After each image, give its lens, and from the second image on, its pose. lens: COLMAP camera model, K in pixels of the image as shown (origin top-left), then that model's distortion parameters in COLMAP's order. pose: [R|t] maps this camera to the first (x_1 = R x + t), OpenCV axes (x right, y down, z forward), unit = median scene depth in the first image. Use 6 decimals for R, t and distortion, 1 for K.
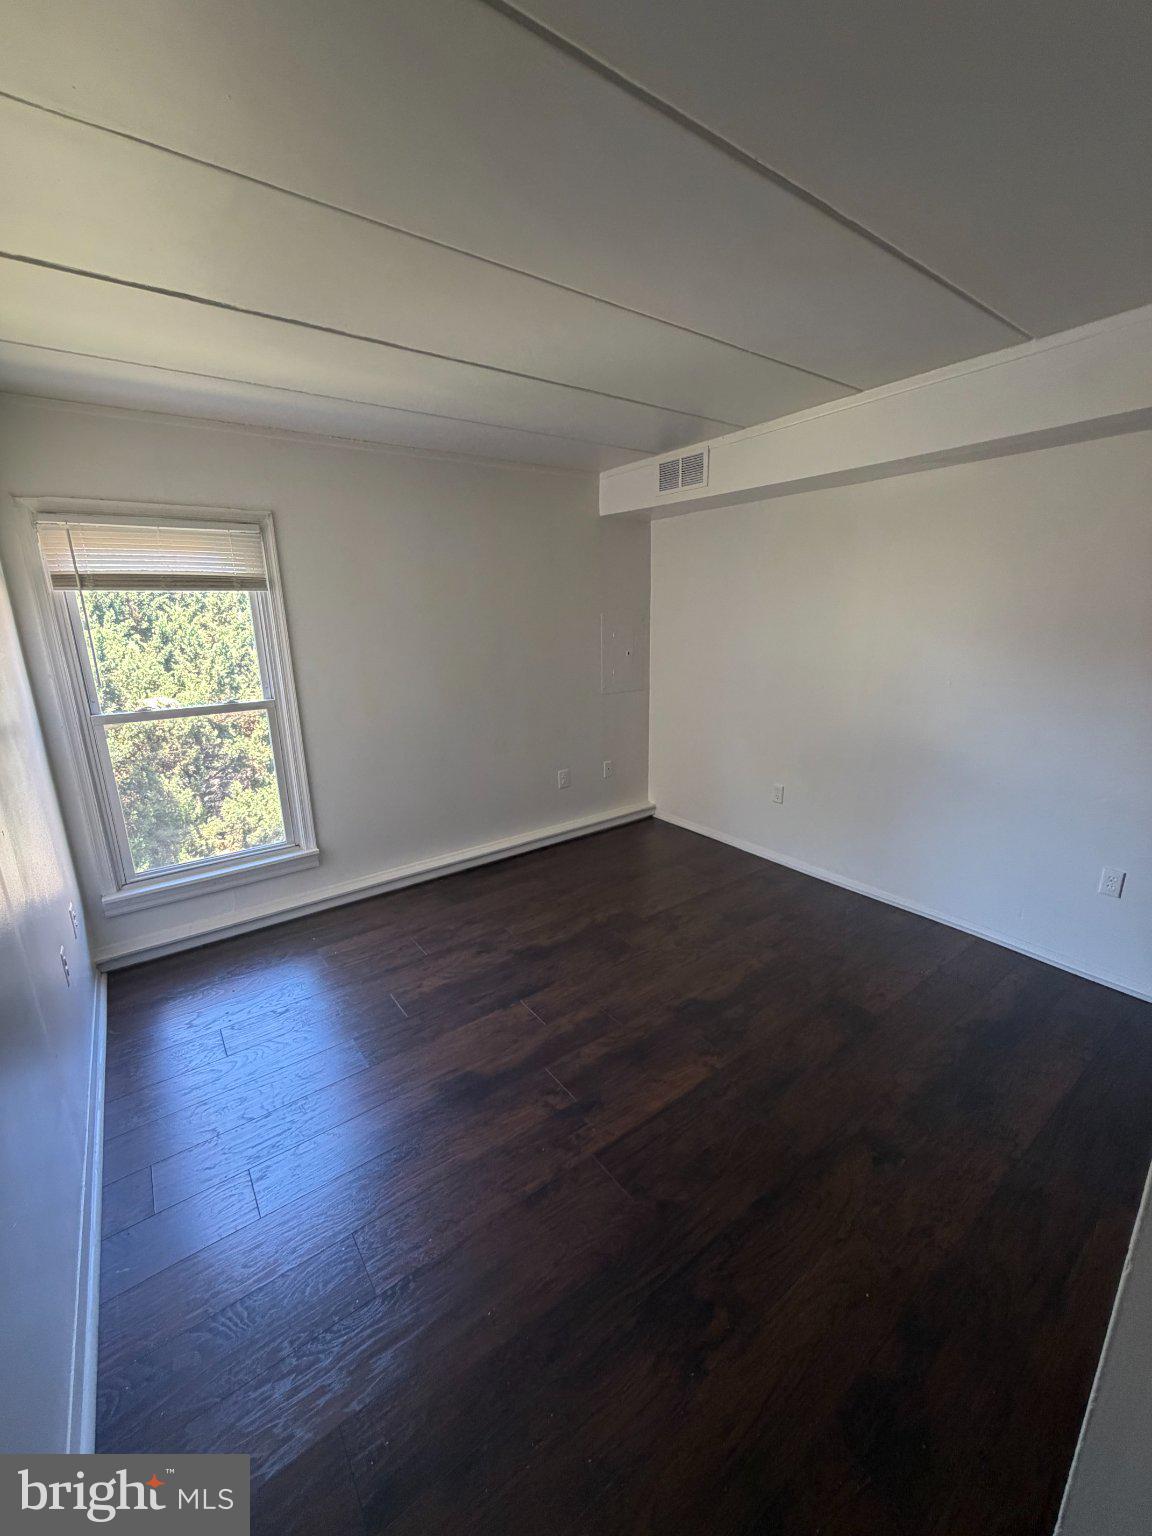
lens RADIAL K [[616.4, 0, 580.2], [0, 616.4, 766.9], [0, 0, 1]] dist [-0.002430, 0.000010]
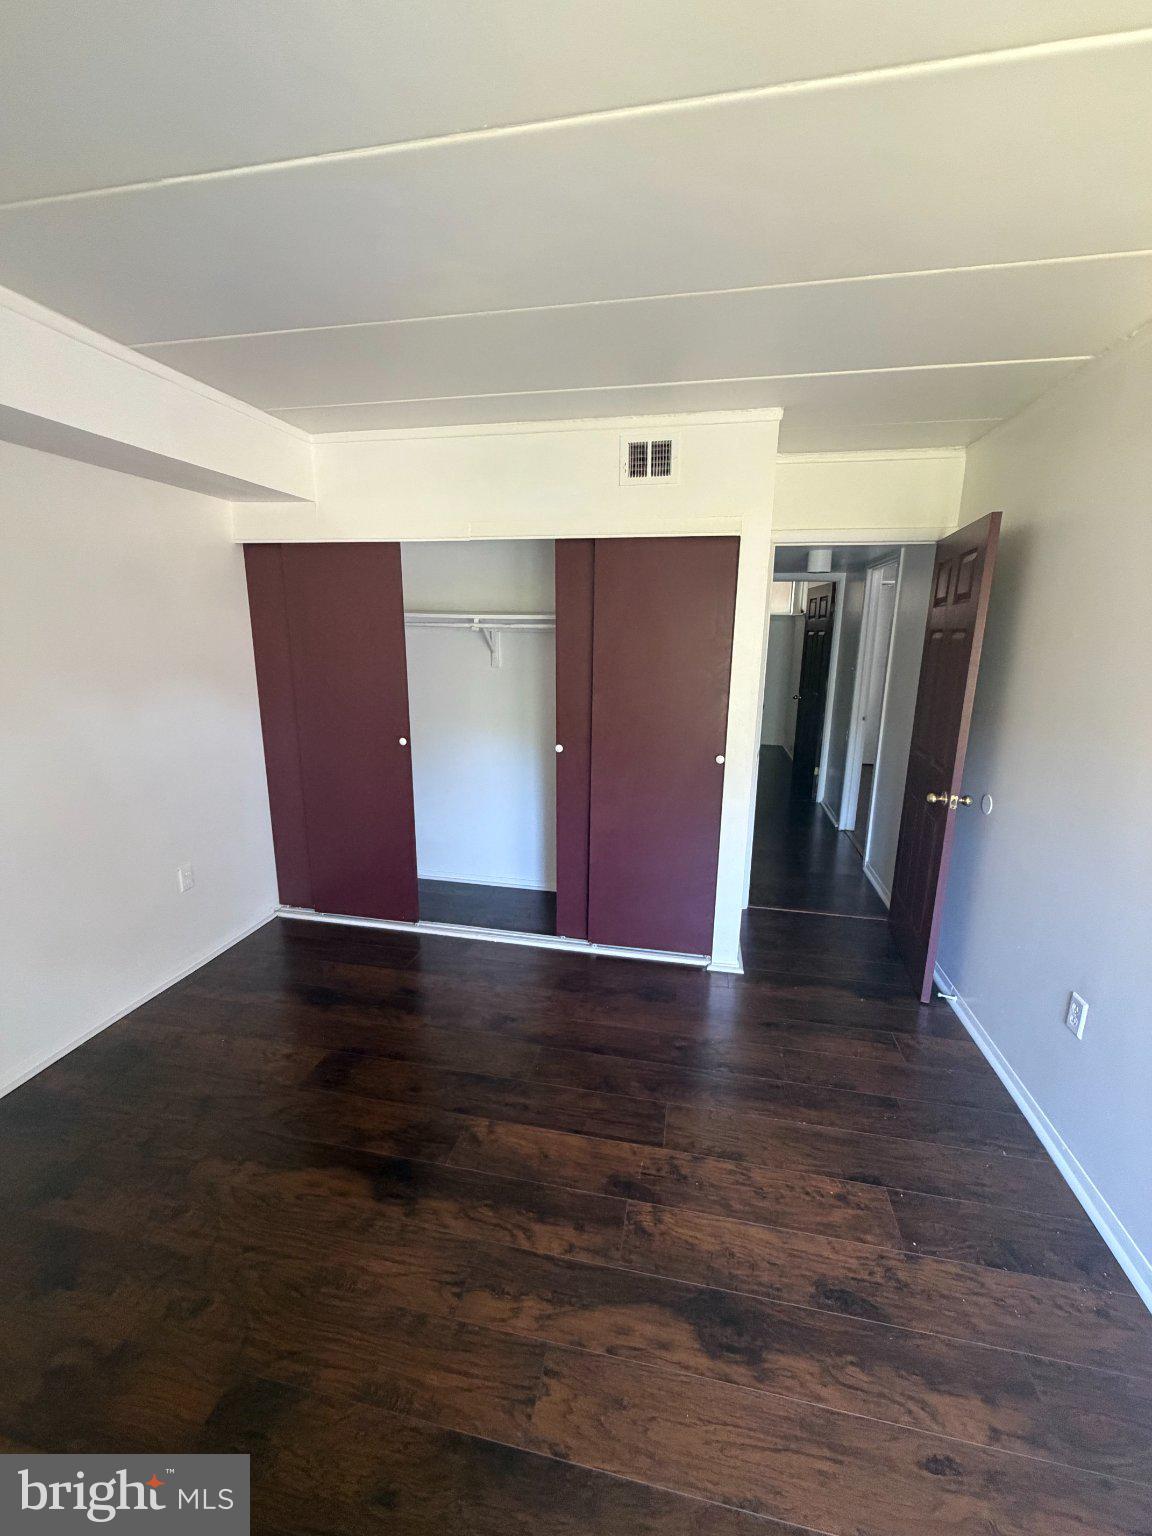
lens RADIAL K [[616.4, 0, 578.9], [0, 616.4, 766.6], [0, 0, 1]] dist [-0.002430, 0.000010]
pose [[-0.669154, -0.168005, 0.723883, -0.470871], [0.179605, 0.908667, 0.376918, -0.340247], [-0.721092, 0.382230, -0.577864, 1.281156]]
